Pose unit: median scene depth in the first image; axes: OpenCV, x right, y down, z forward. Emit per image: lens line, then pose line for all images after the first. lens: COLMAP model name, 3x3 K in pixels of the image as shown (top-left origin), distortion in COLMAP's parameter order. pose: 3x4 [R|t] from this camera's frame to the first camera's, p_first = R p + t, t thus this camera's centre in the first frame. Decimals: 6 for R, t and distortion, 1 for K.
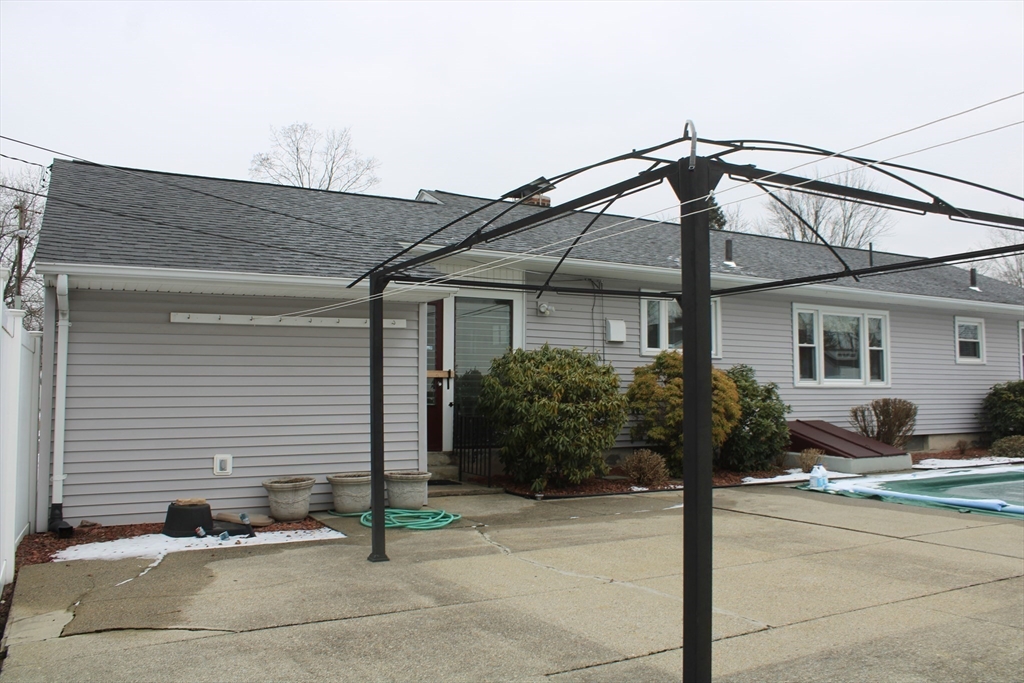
lens RADIAL K [[860.3, 0, 512.0], [0, 860.3, 341.5], [0, 0, 1]] dist [-0.171997, 0.160696]
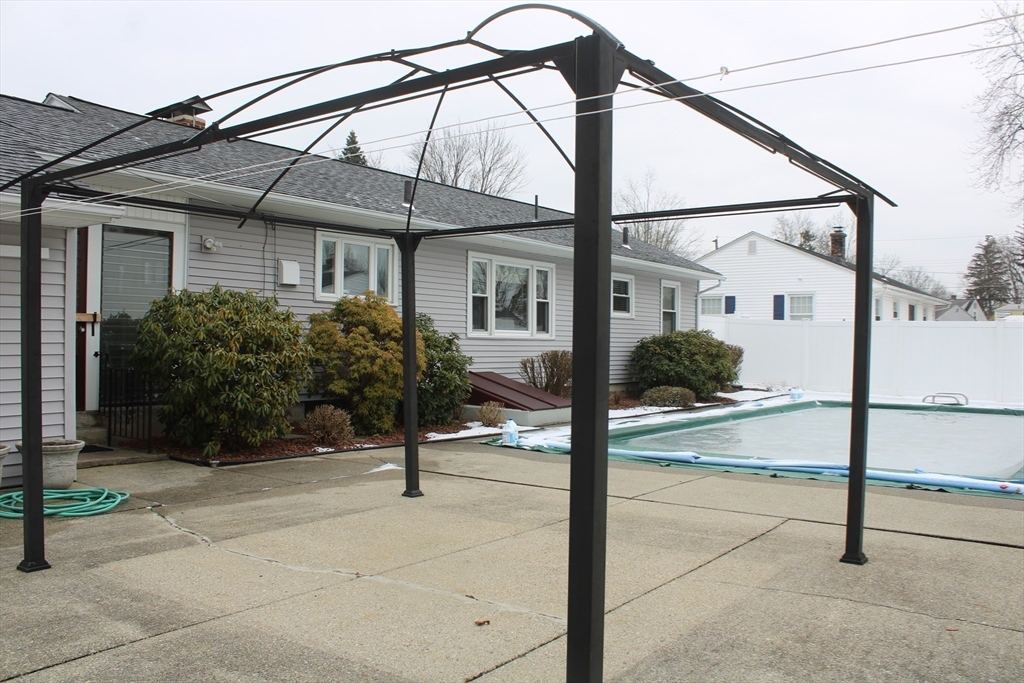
lens RADIAL K [[860.3, 0, 512.0], [0, 860.3, 341.5], [0, 0, 1]] dist [-0.171997, 0.160696]
pose [[0.906143, 0.008433, 0.422887, -0.049117], [-0.034876, 0.997886, 0.054831, 0.002888], [-0.421531, -0.064433, 0.904522, 0.106627]]
